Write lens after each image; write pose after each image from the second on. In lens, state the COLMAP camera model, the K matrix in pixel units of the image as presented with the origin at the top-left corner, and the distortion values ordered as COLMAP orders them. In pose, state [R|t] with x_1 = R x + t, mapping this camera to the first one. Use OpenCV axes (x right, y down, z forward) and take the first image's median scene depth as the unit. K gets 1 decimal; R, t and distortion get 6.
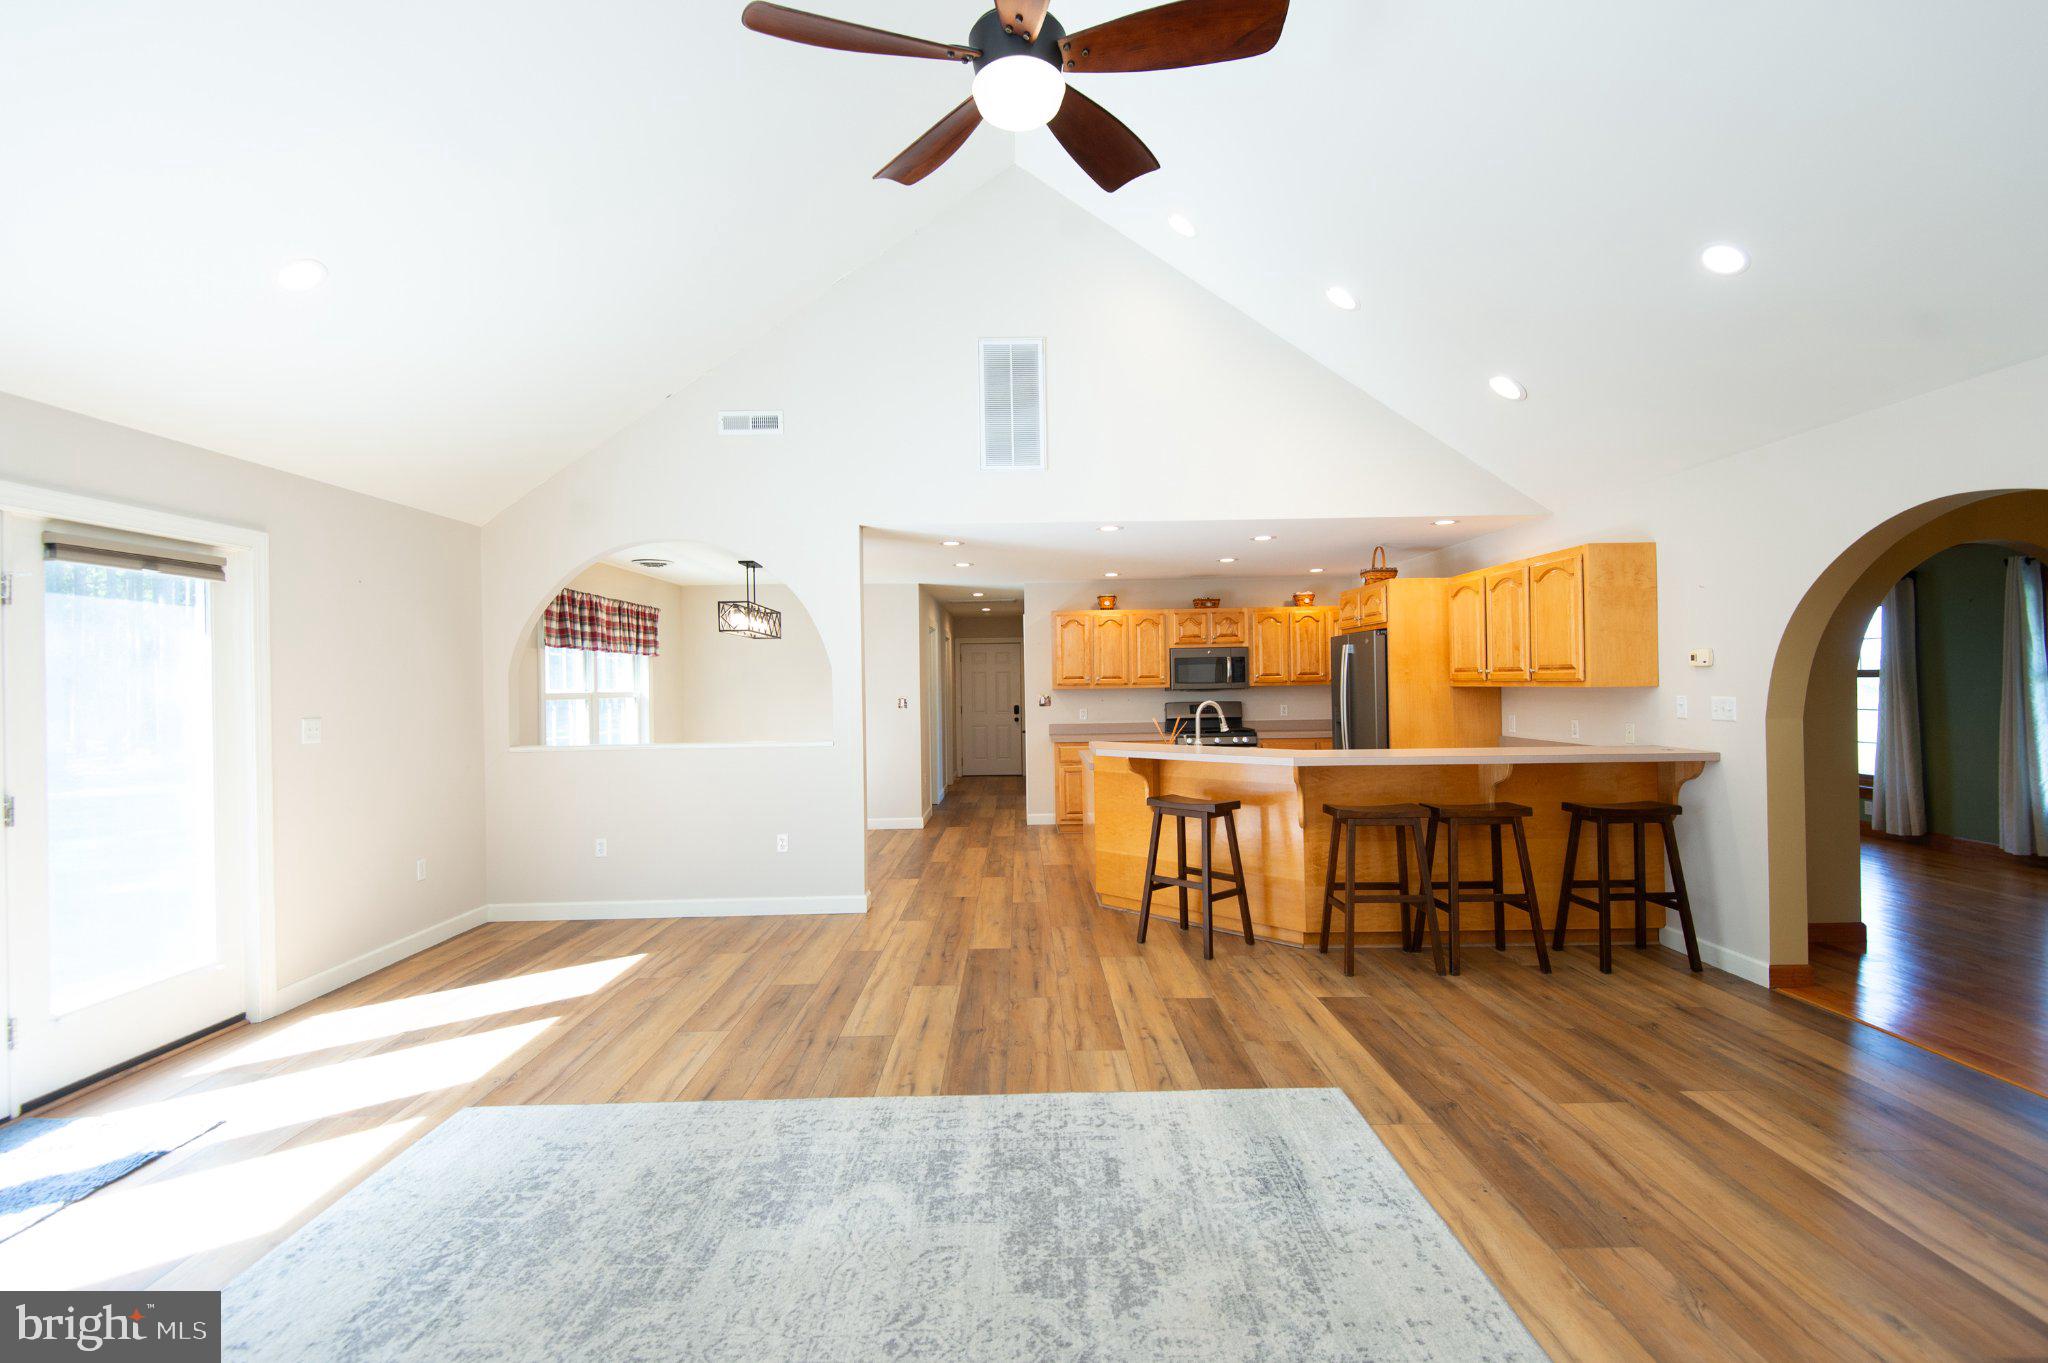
lens RADIAL K [[934.5, 0, 1002.0], [0, 934.5, 670.8], [0, 0, 1]] dist [0.027156, -0.014229]
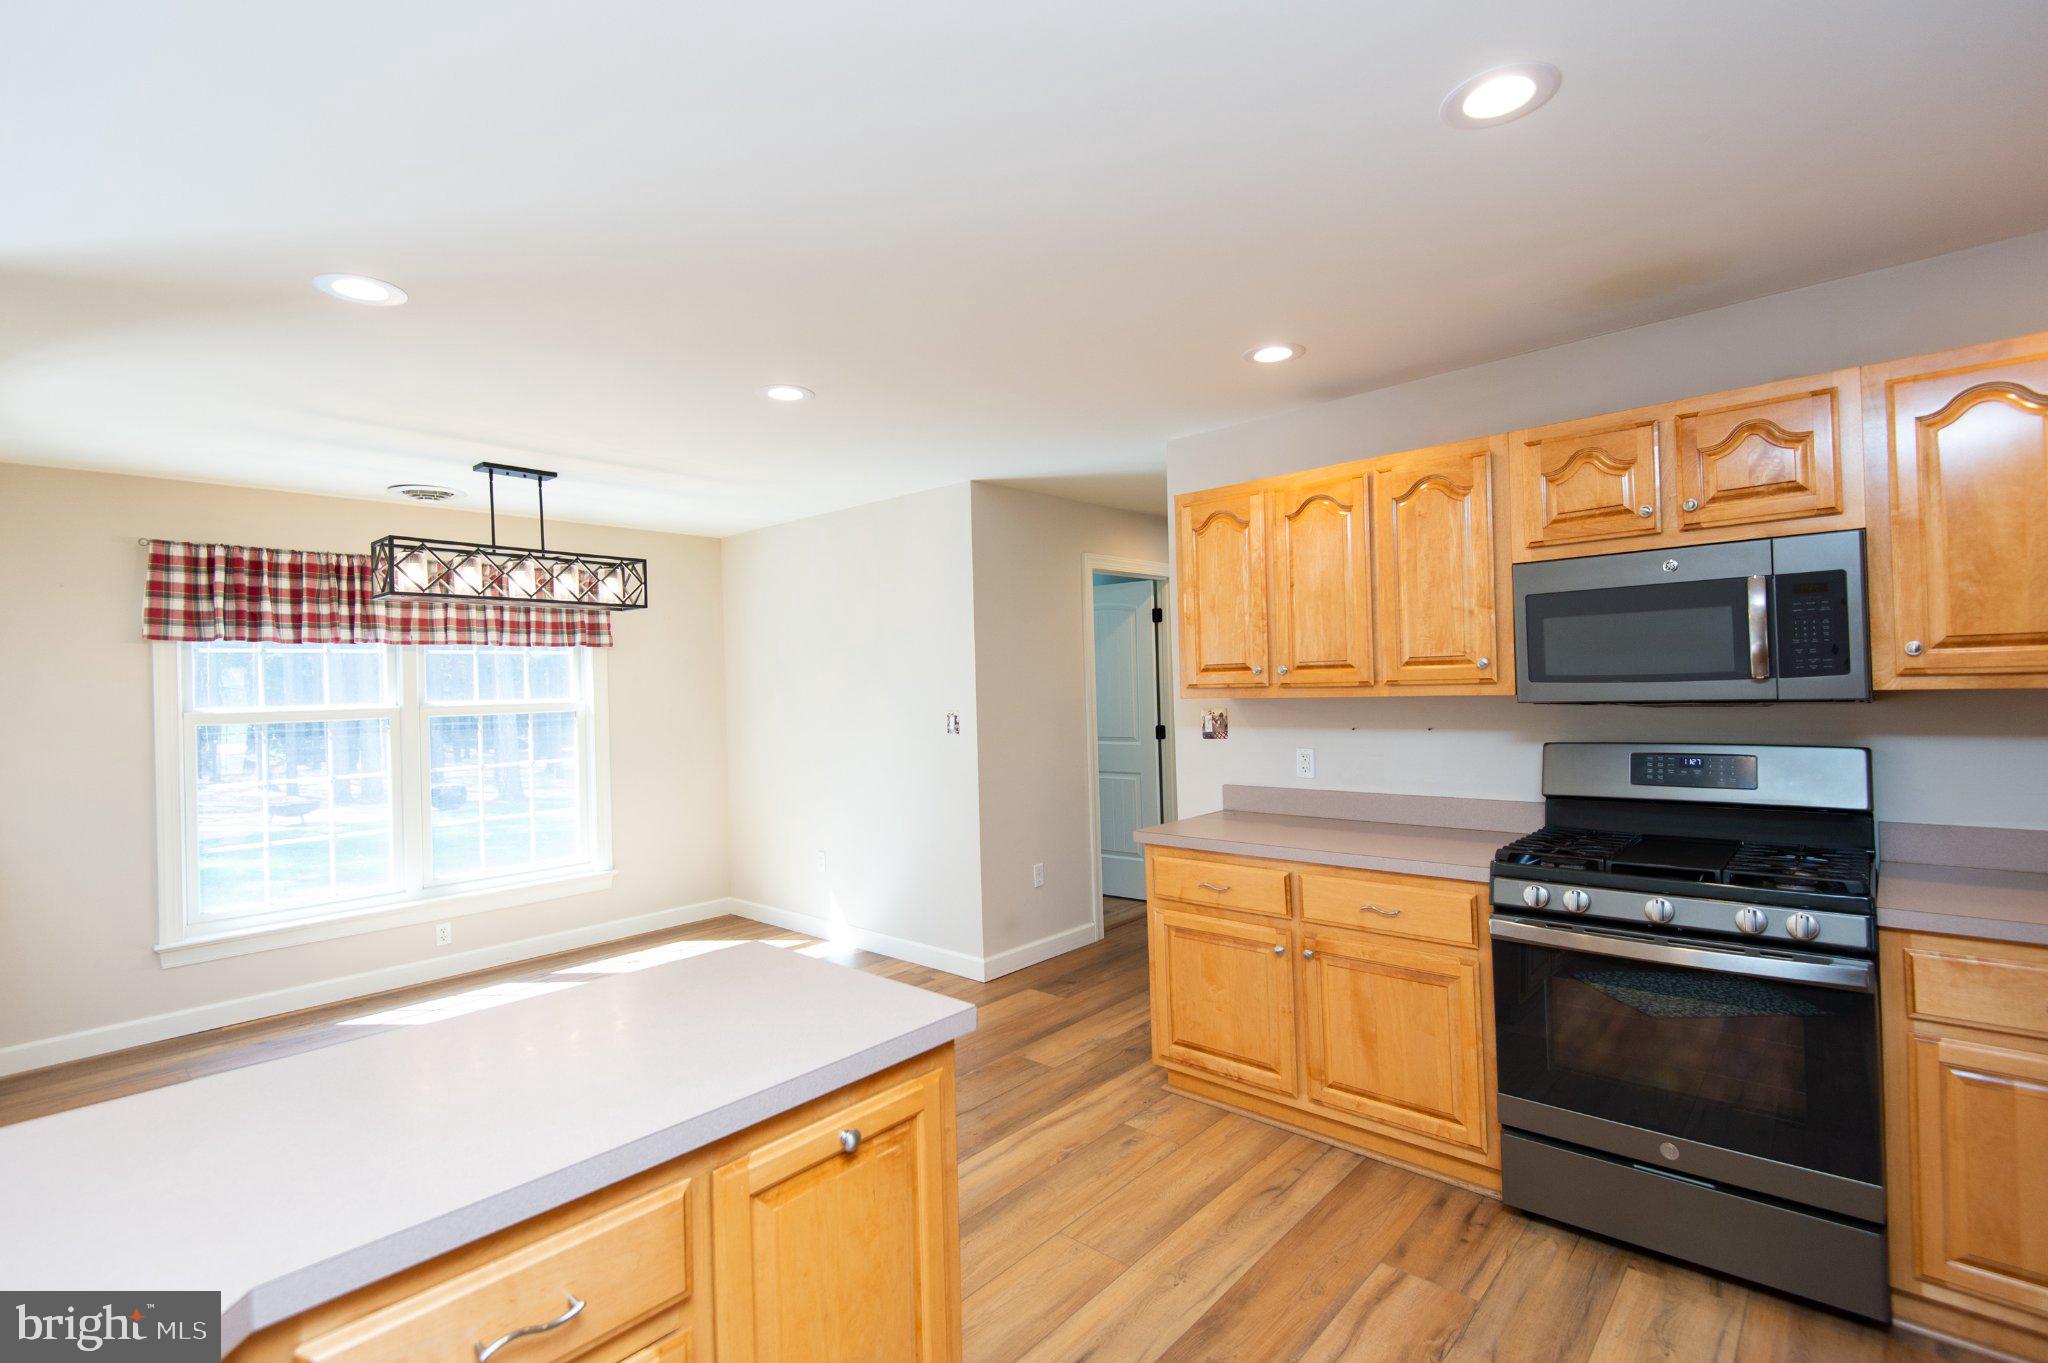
lens RADIAL K [[934.5, 0, 1027.9], [0, 934.5, 682.2], [0, 0, 1]] dist [0.027156, -0.014229]
pose [[0.747985, -0.008217, -0.663665, 0.275625], [0.027085, 0.999468, 0.018151, 0.004438], [0.663163, -0.031552, 0.747810, 0.702536]]
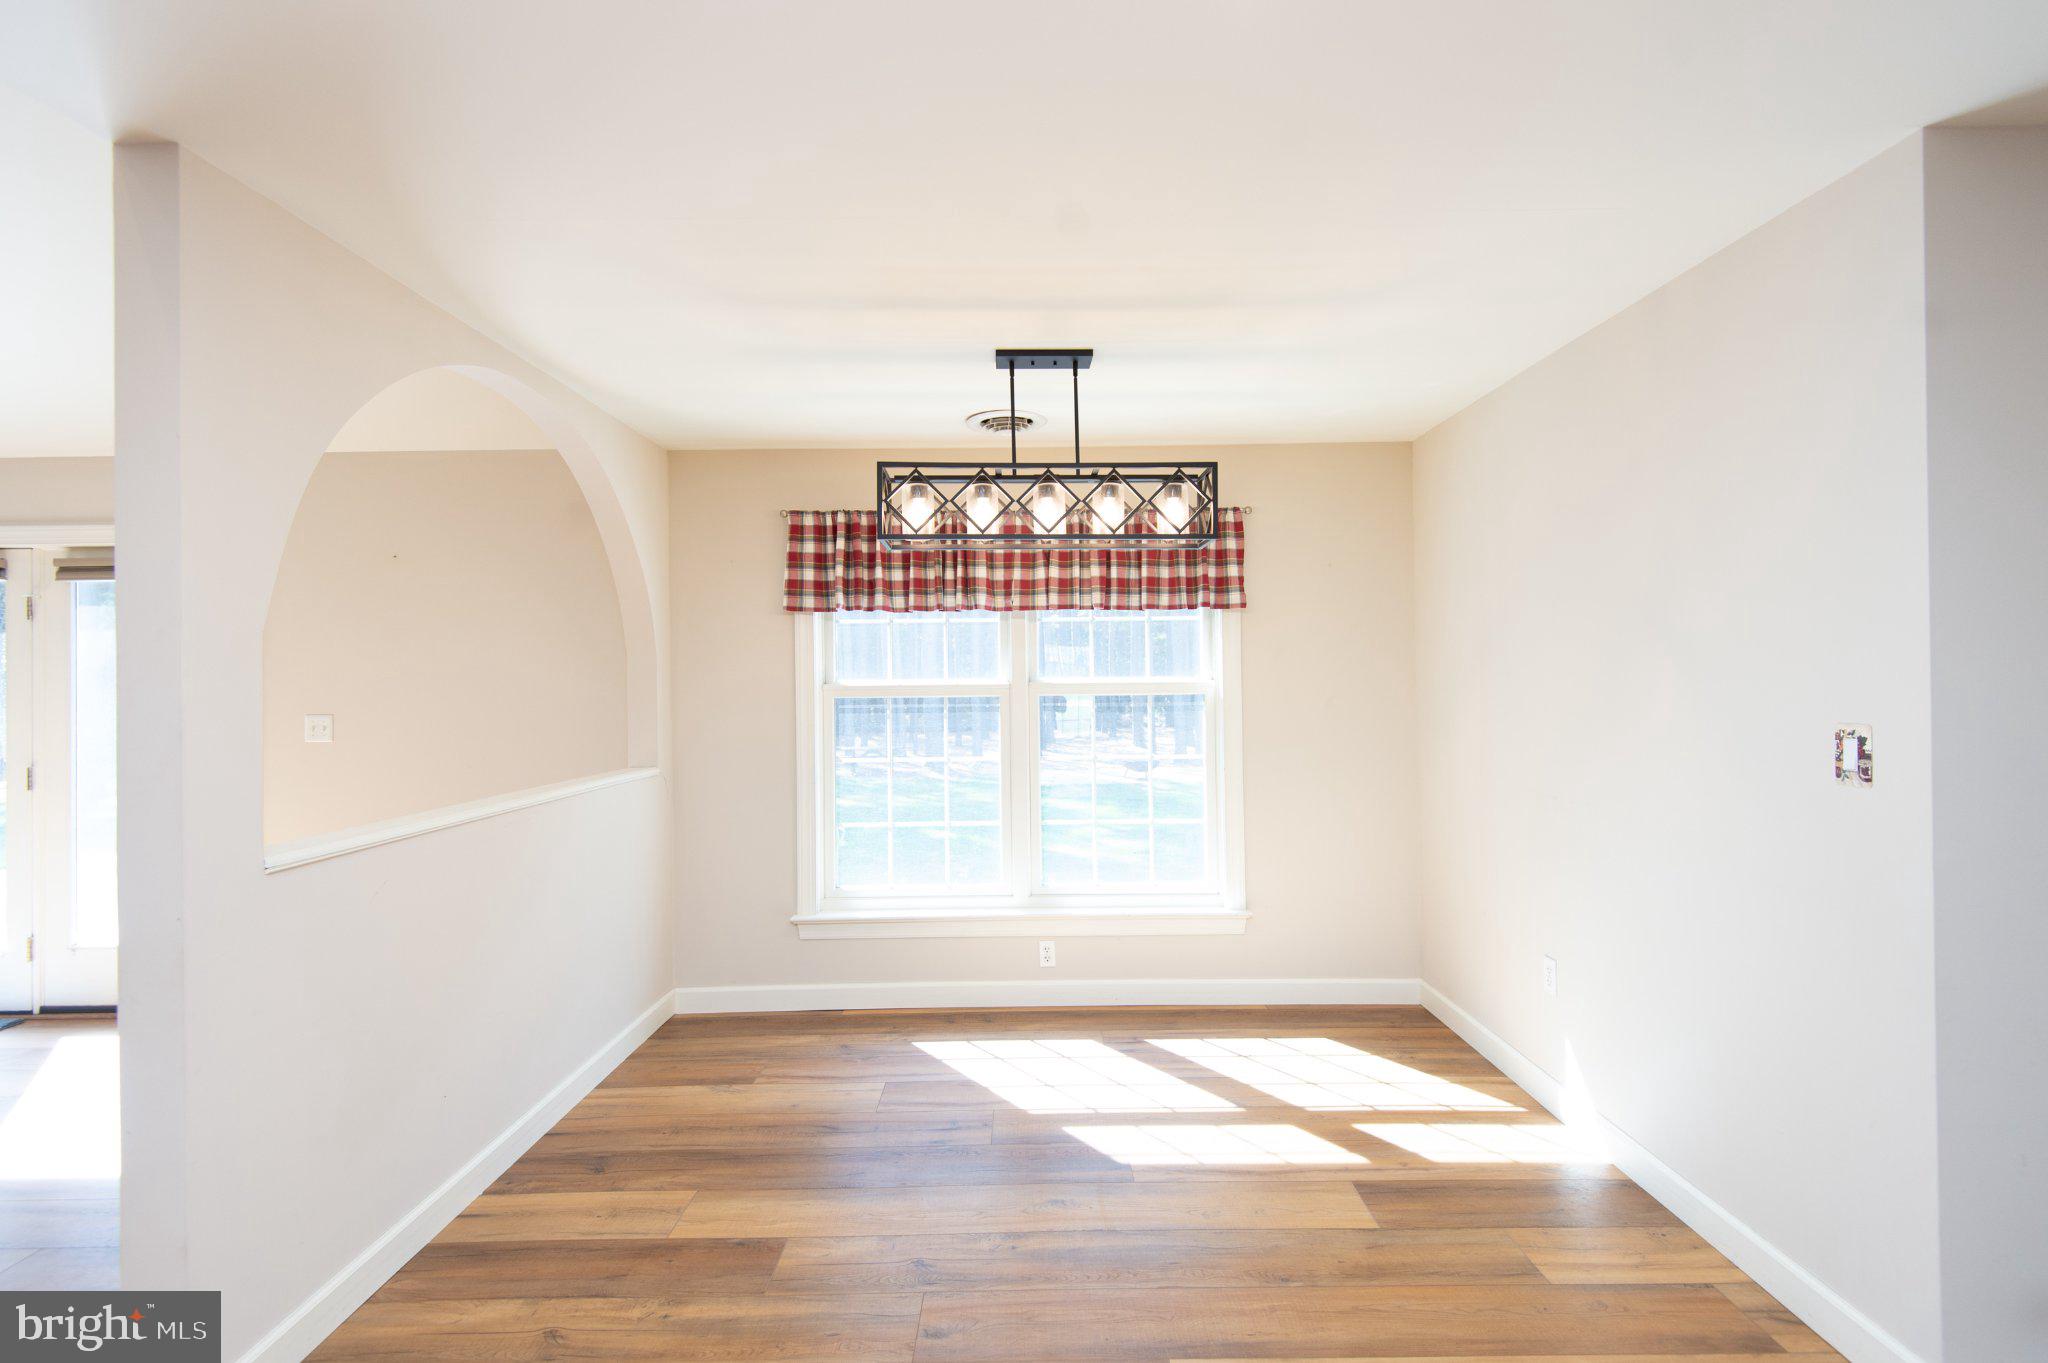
lens RADIAL K [[934.5, 0, 1029.5], [0, 934.5, 673.5], [0, 0, 1]] dist [0.027156, -0.014229]
pose [[0.017614, 0.007133, -0.999819, 0.103895], [0.025611, 0.999643, 0.007583, 0.010872], [0.999517, -0.025740, 0.017425, 0.879908]]
